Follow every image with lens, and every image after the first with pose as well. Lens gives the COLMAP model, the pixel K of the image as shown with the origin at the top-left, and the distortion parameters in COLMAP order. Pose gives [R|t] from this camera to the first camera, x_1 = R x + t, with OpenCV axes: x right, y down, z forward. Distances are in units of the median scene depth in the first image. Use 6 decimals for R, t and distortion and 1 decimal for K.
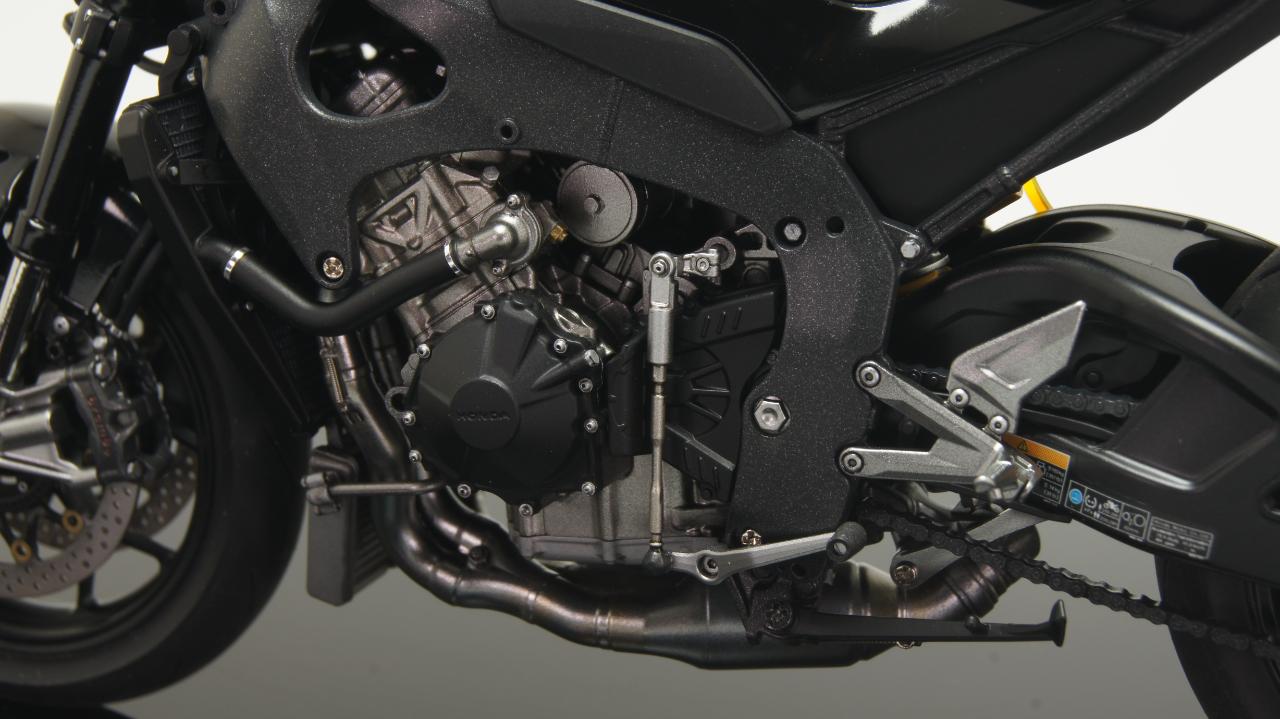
lens RADIAL K [[2687.9, 0, 639.3], [0, 2687.9, 365.9], [0, 0, 1]] dist [-0.020566, 0.000000]
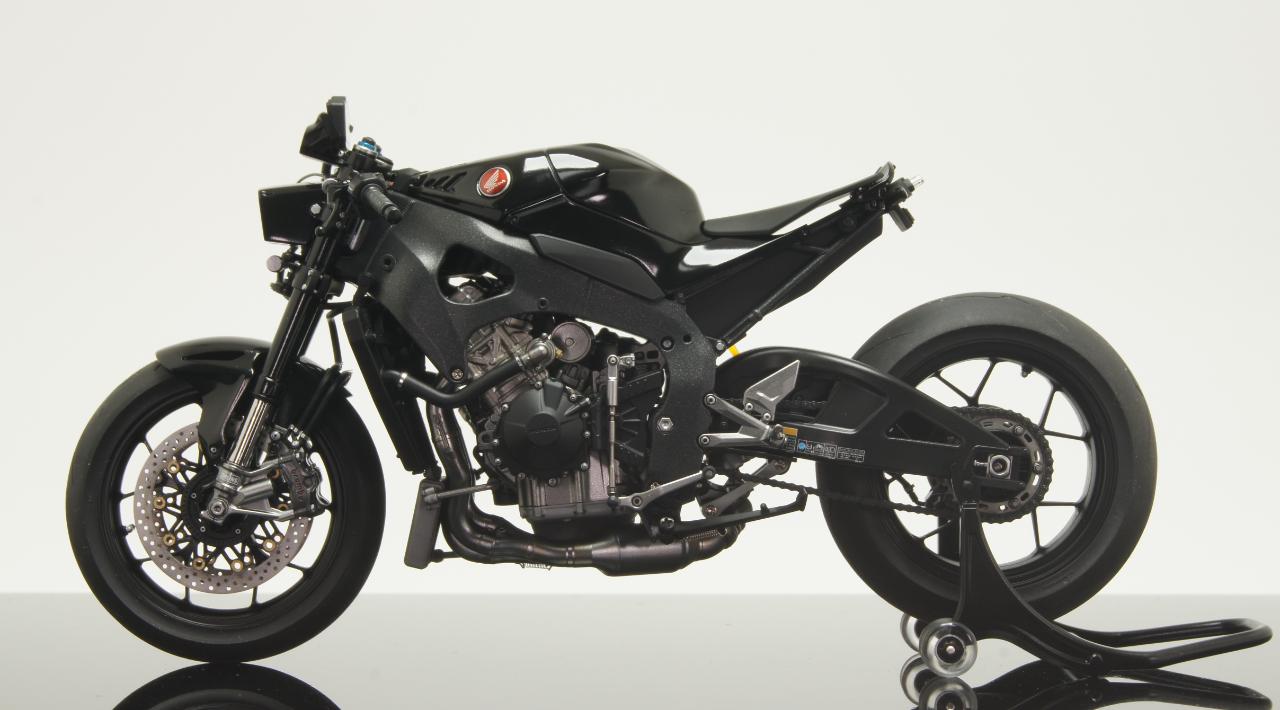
lens RADIAL K [[2923.7, 0, 639.3], [0, 2923.7, 356.1], [0, 0, 1]] dist [-0.049916, 0.000000]
pose [[0.925460, -0.018600, 0.378389, -0.885845], [0.120155, 0.961639, -0.246603, 0.557855], [-0.359287, 0.273687, 0.892193, -1.173530]]
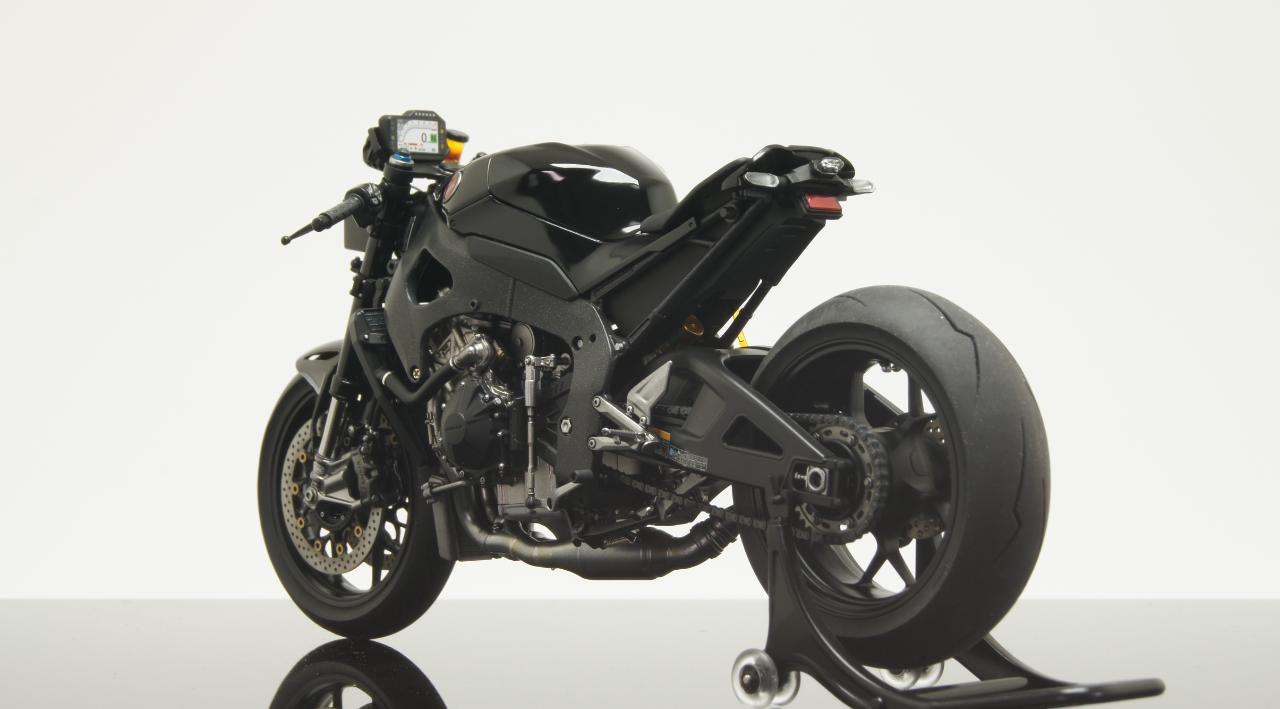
lens RADIAL K [[2923.7, 0, 639.2], [0, 2923.7, 354.5], [0, 0, 1]] dist [-0.049916, 0.000000]
pose [[0.901981, -0.021905, -0.431219, 1.124290], [-0.095267, 0.964003, -0.248240, 0.544832], [0.421134, 0.264989, 0.867425, -1.053490]]
